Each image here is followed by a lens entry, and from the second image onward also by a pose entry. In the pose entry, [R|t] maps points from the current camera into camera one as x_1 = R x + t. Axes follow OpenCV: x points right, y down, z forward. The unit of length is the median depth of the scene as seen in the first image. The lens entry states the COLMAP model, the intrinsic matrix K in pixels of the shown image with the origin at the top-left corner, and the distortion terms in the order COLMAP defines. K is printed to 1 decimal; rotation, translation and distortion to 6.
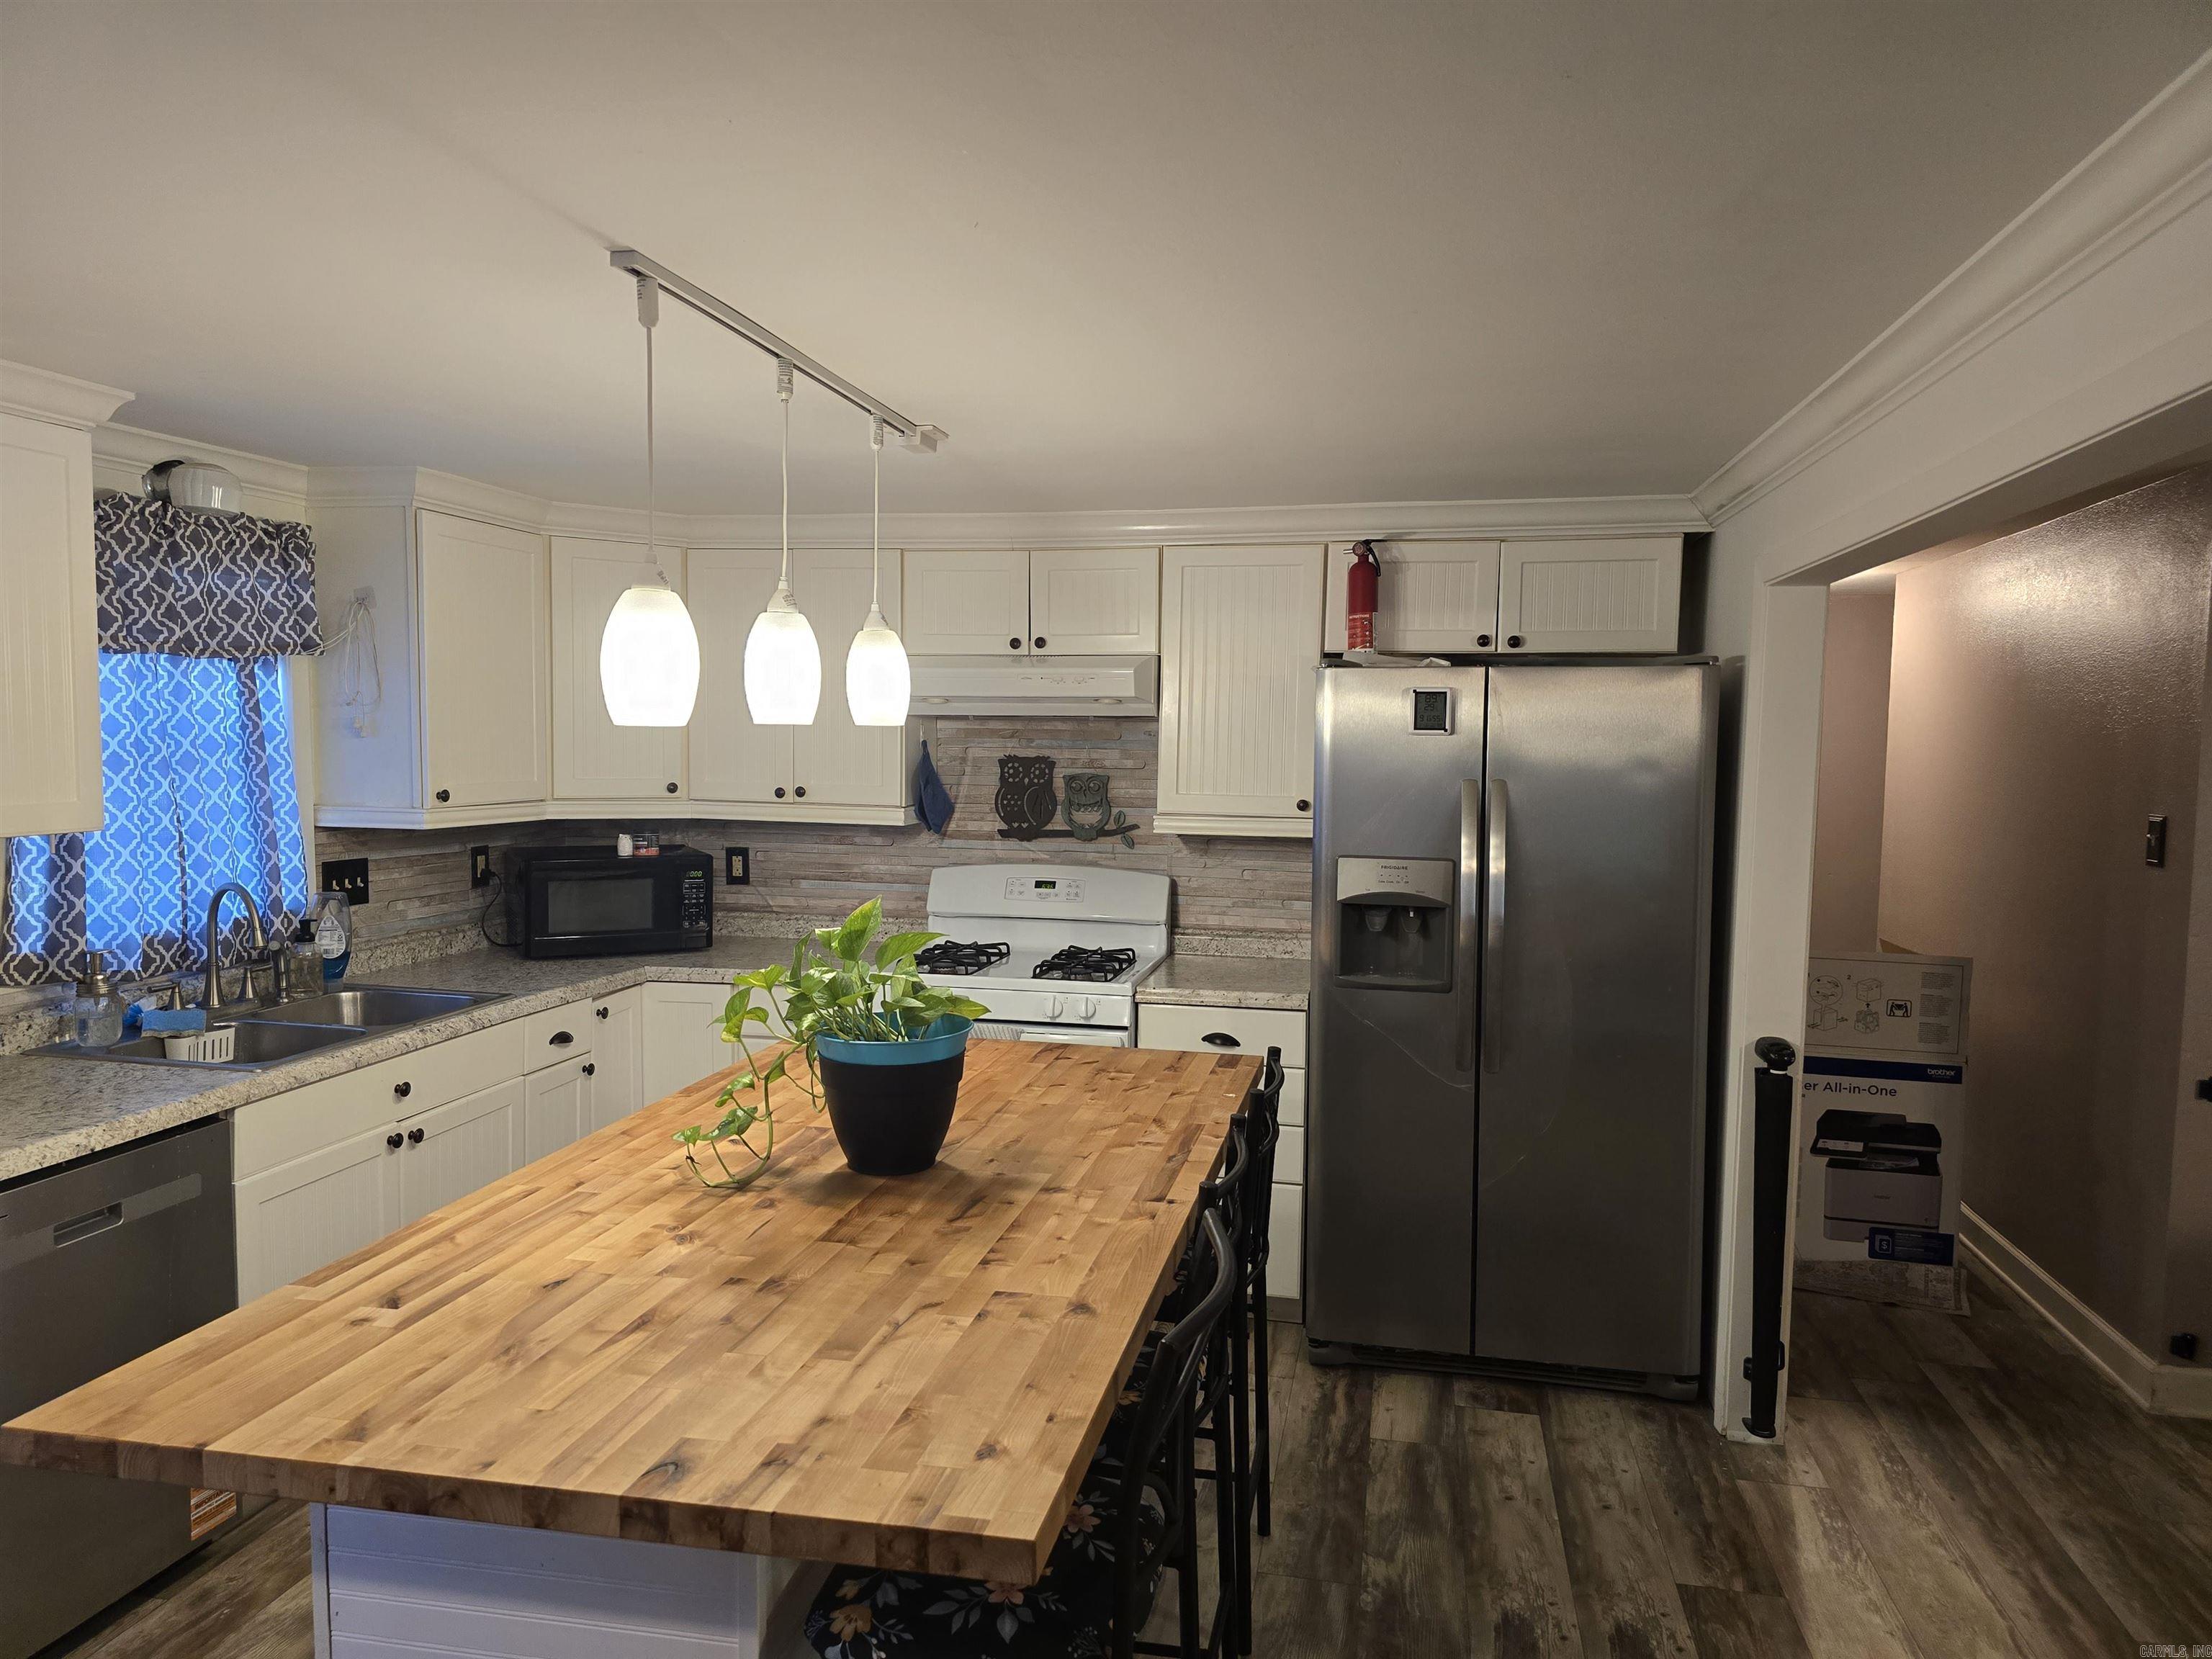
lens RADIAL K [[1486.5, 0, 1106.0], [0, 1486.5, 829.5], [0, 0, 1]] dist [0.058407, -0.056257]
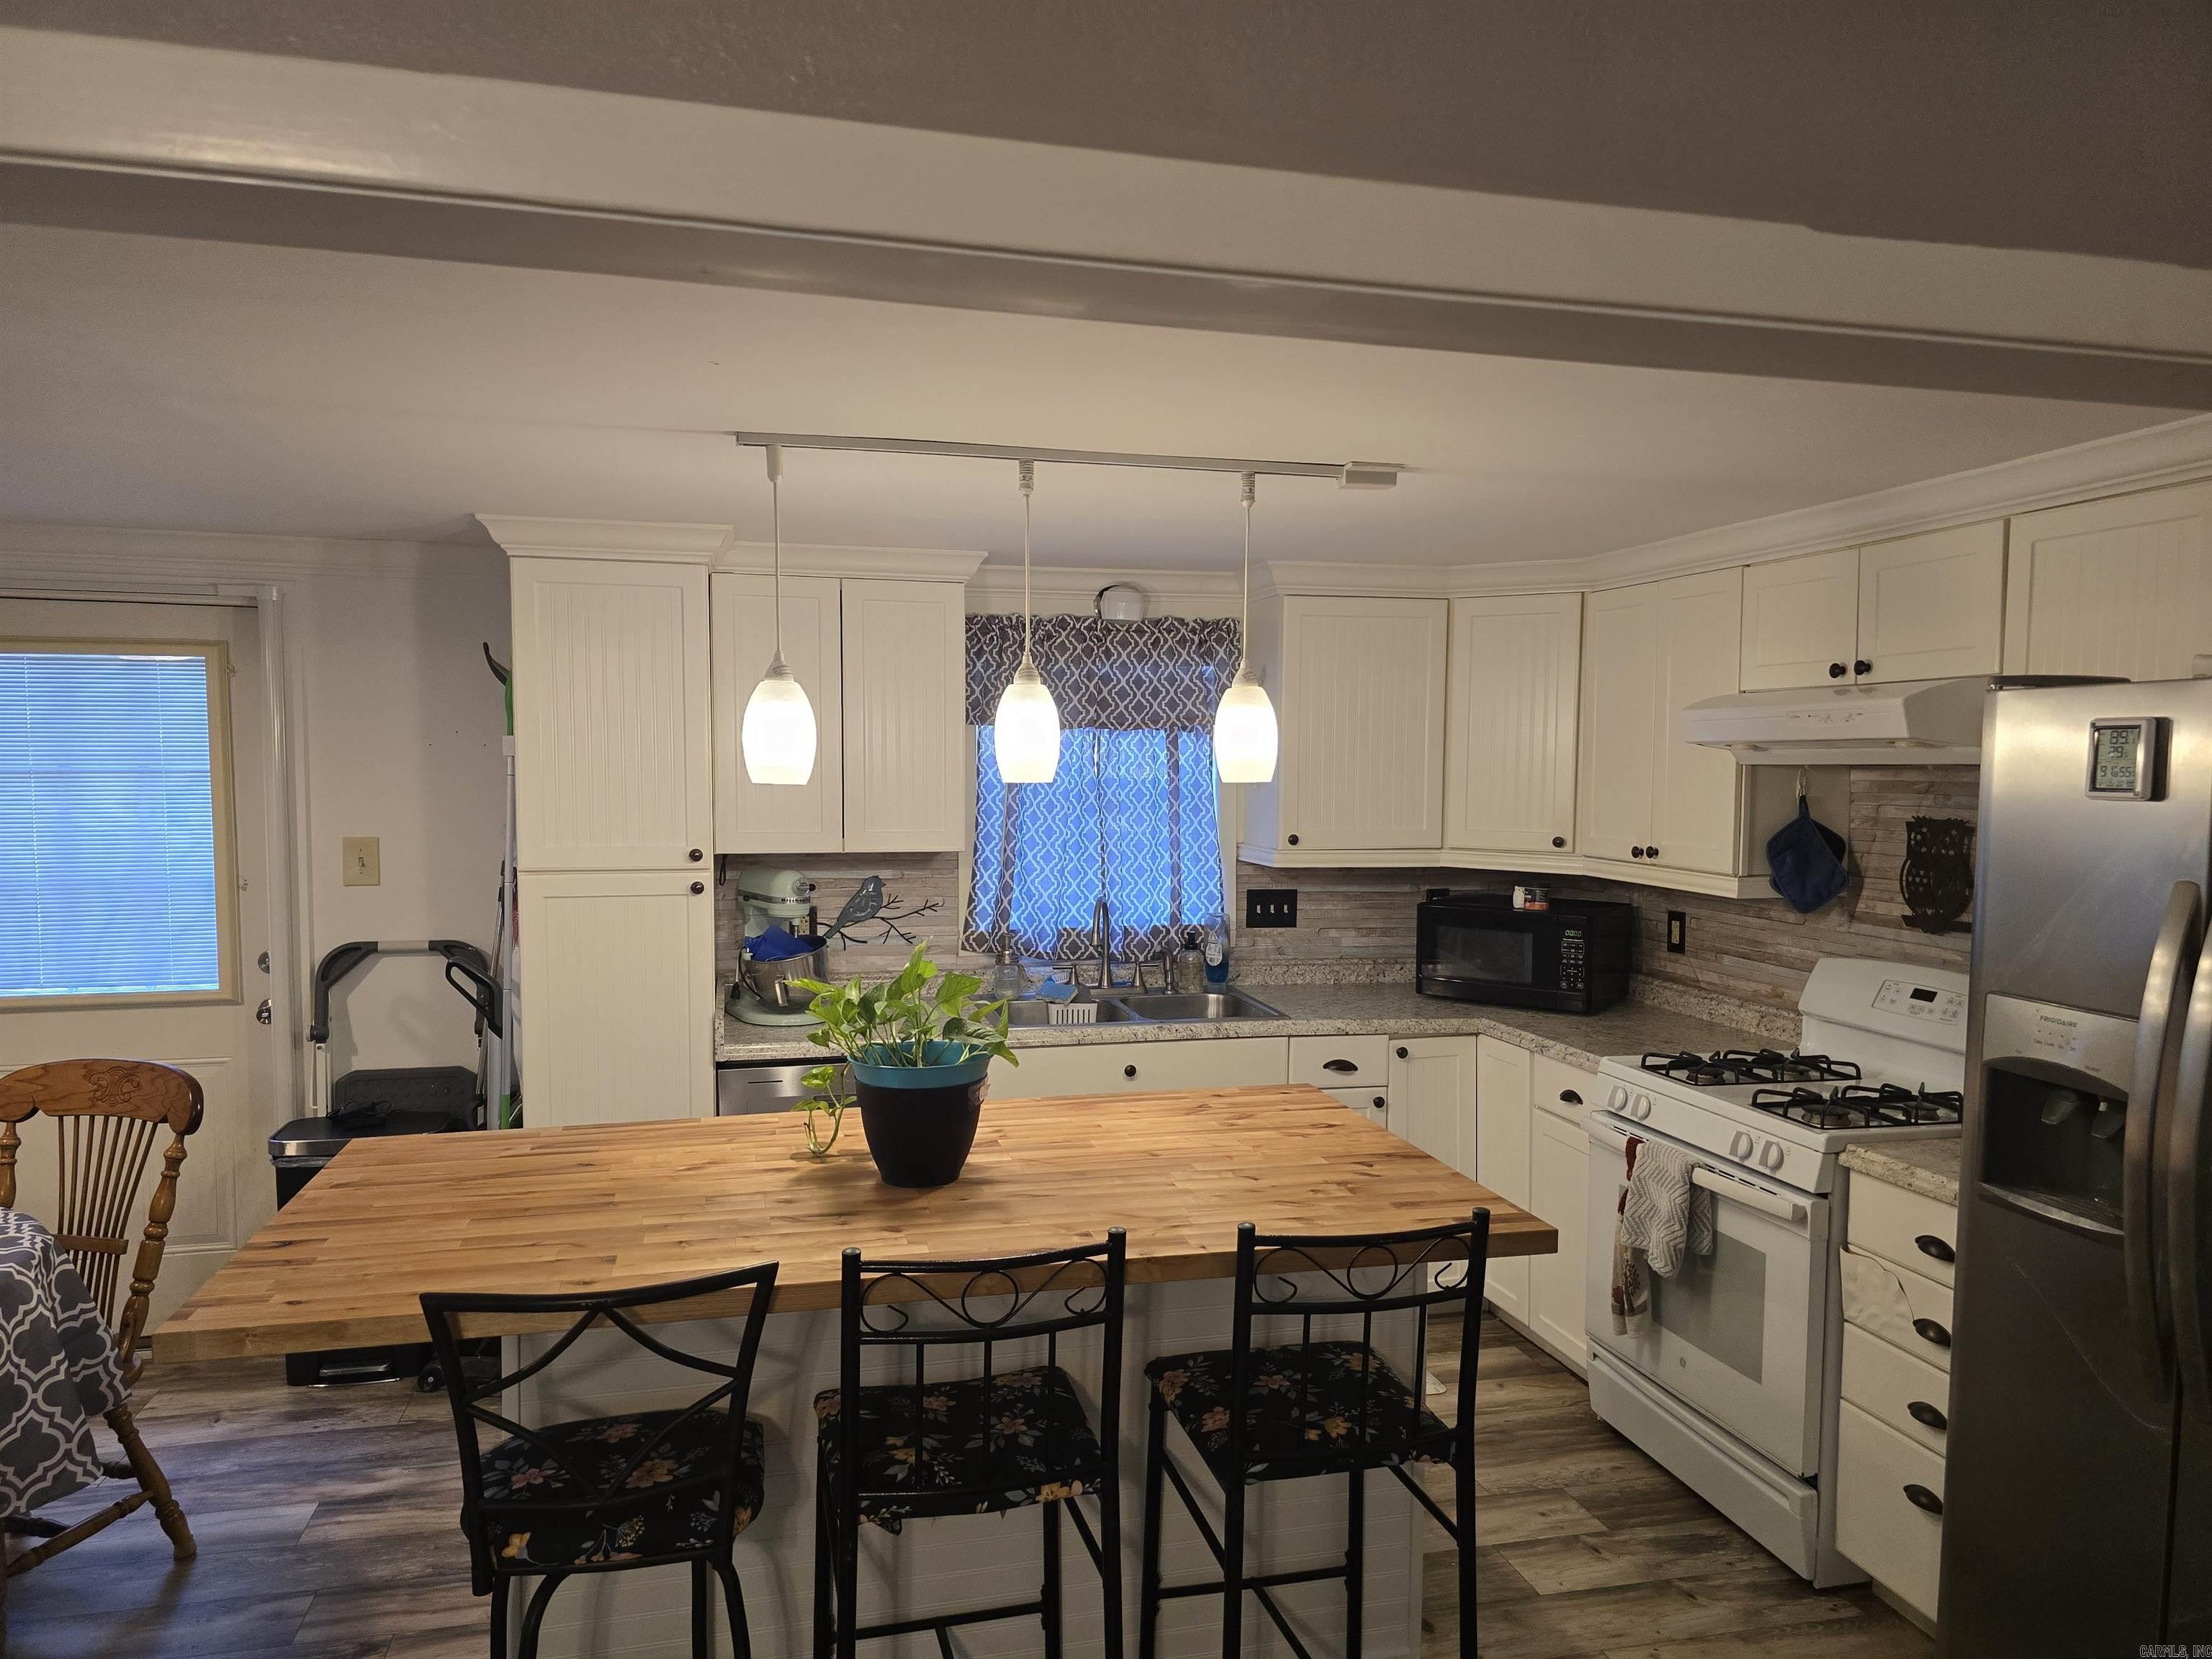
lens RADIAL K [[1472.0, 0, 1104.7], [0, 1472.0, 861.0], [0, 0, 1]] dist [0.079267, -0.080138]
pose [[0.433272, 0.052226, -0.899749, 0.550569], [-0.060274, 0.997764, 0.028890, -0.031719], [0.899245, 0.041714, 0.435451, 0.389645]]
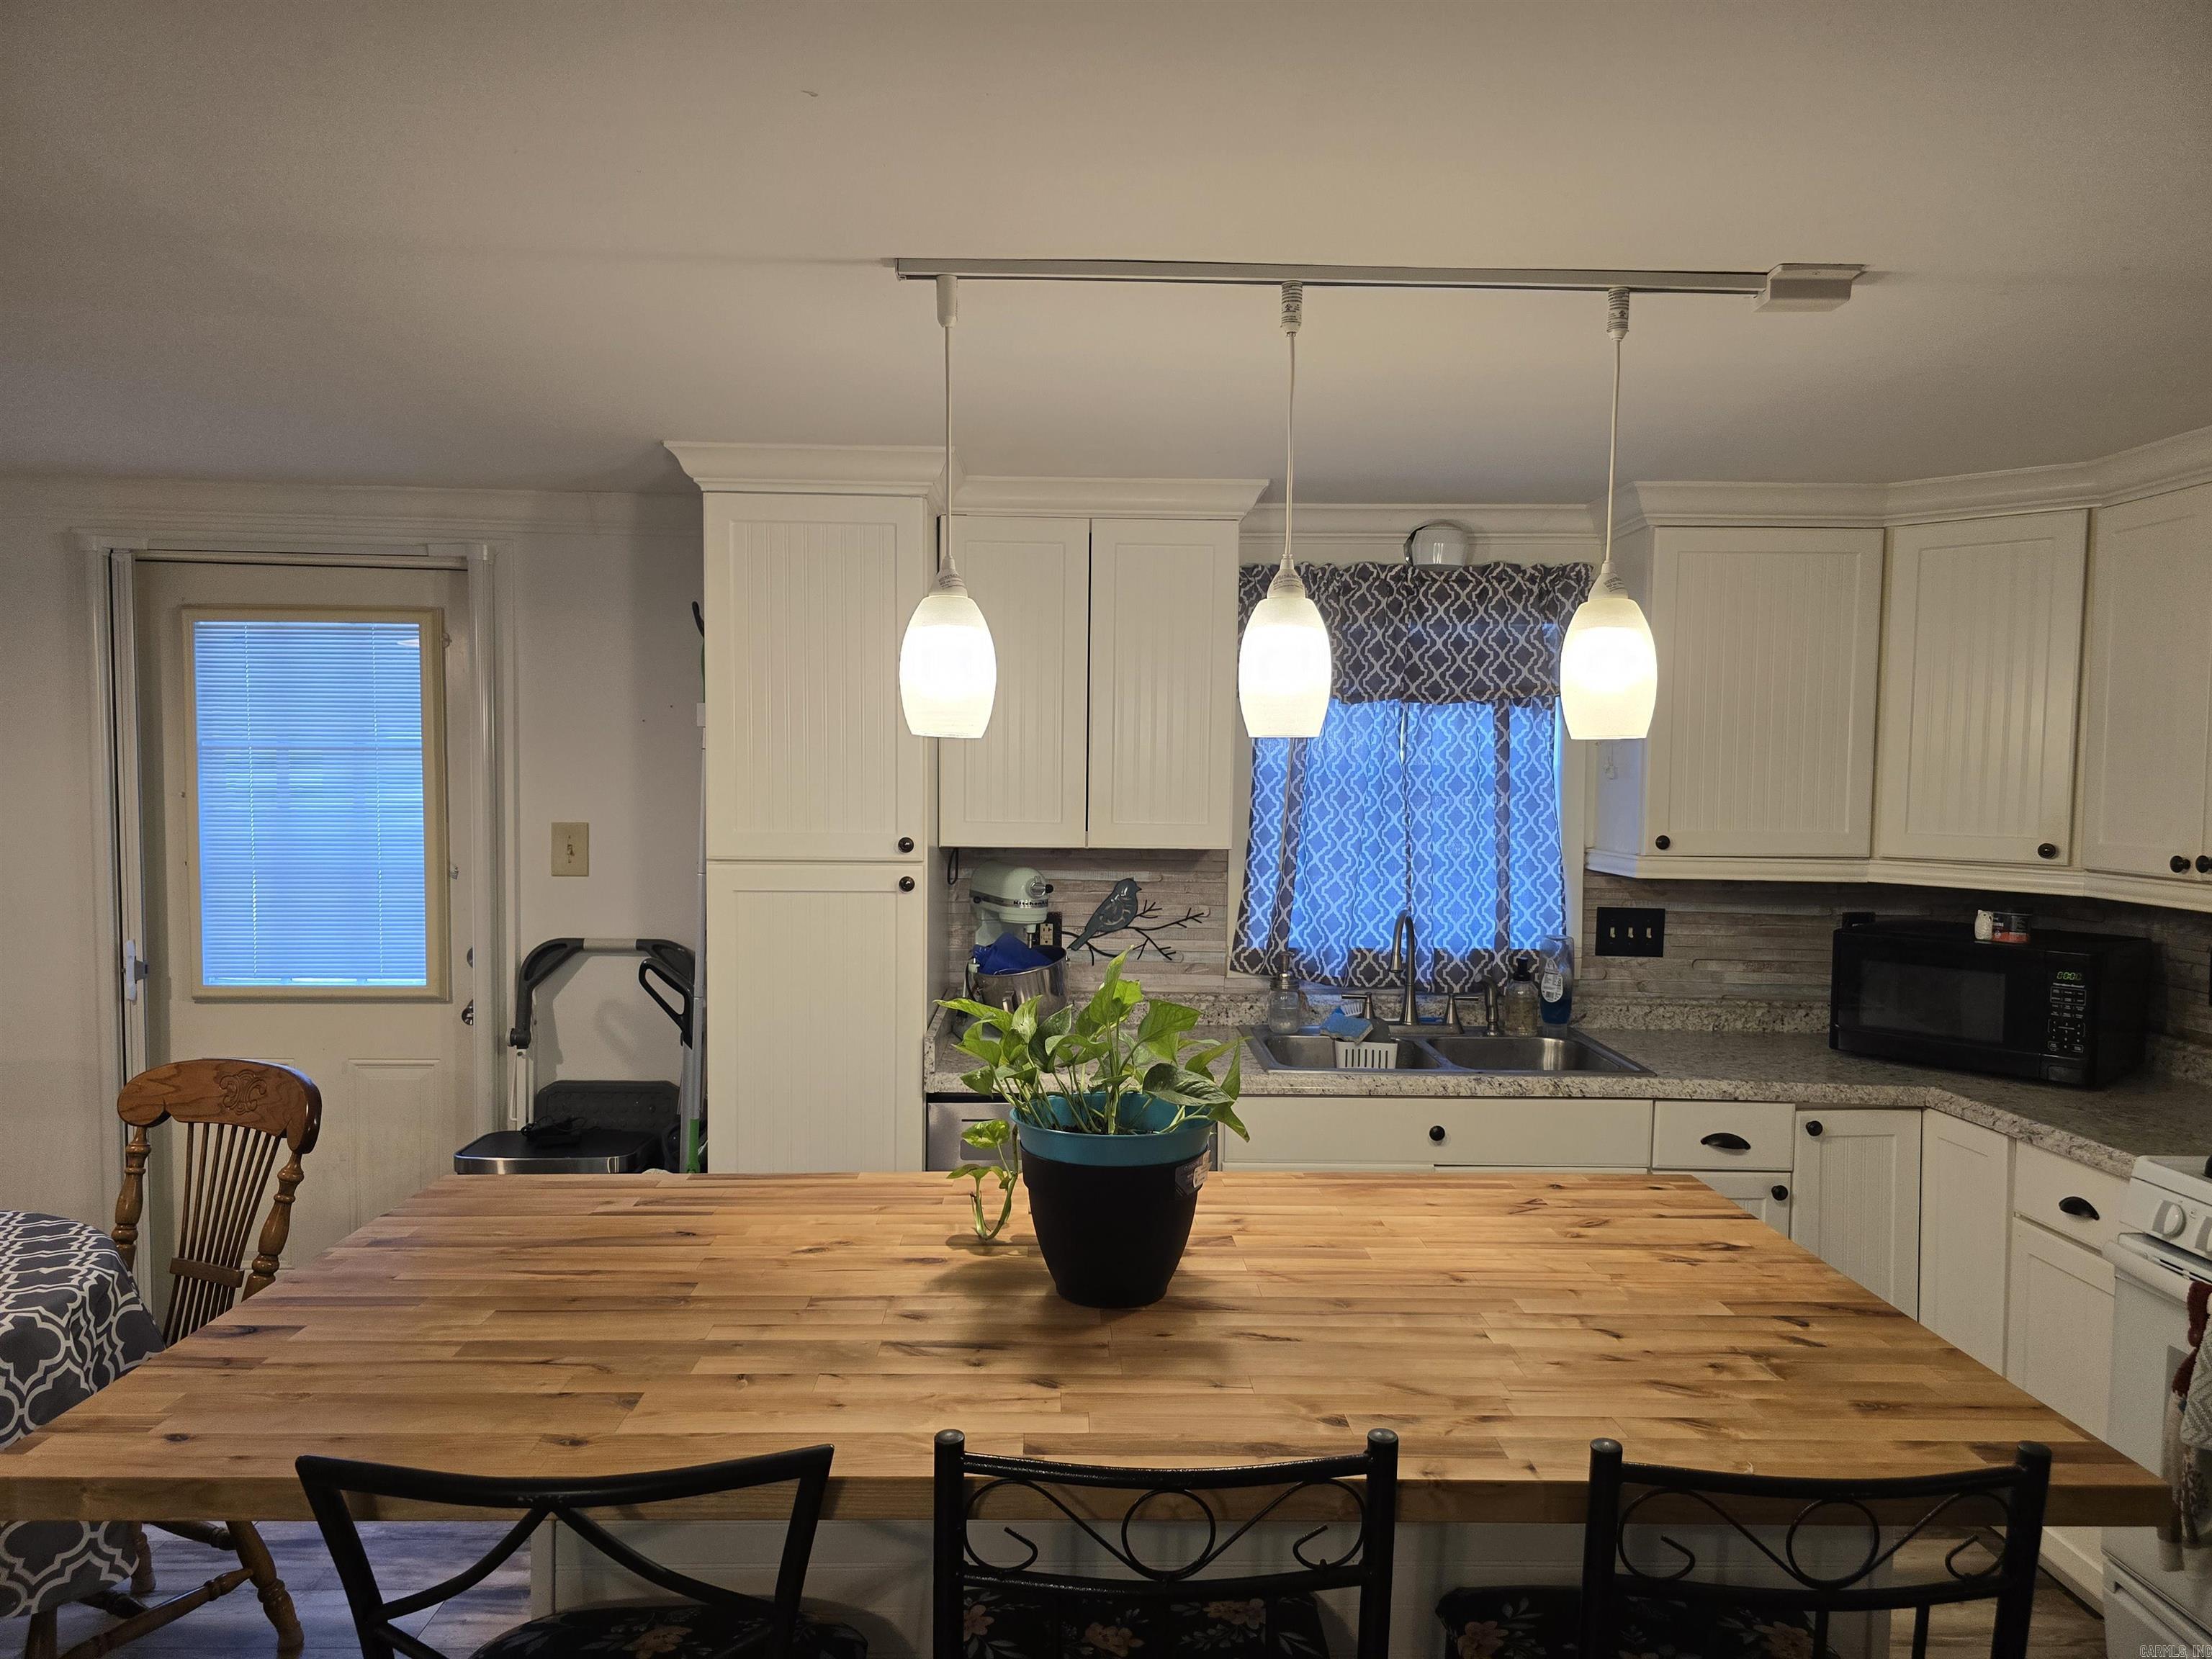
lens RADIAL K [[1490.5, 0, 1107.9], [0, 1490.5, 853.6], [0, 0, 1]] dist [0.056370, -0.059457]
pose [[0.231180, 0.039989, -0.972089, 0.372263], [-0.073826, 0.996995, 0.023457, -0.012919], [0.970106, 0.066343, 0.233437, 0.492466]]
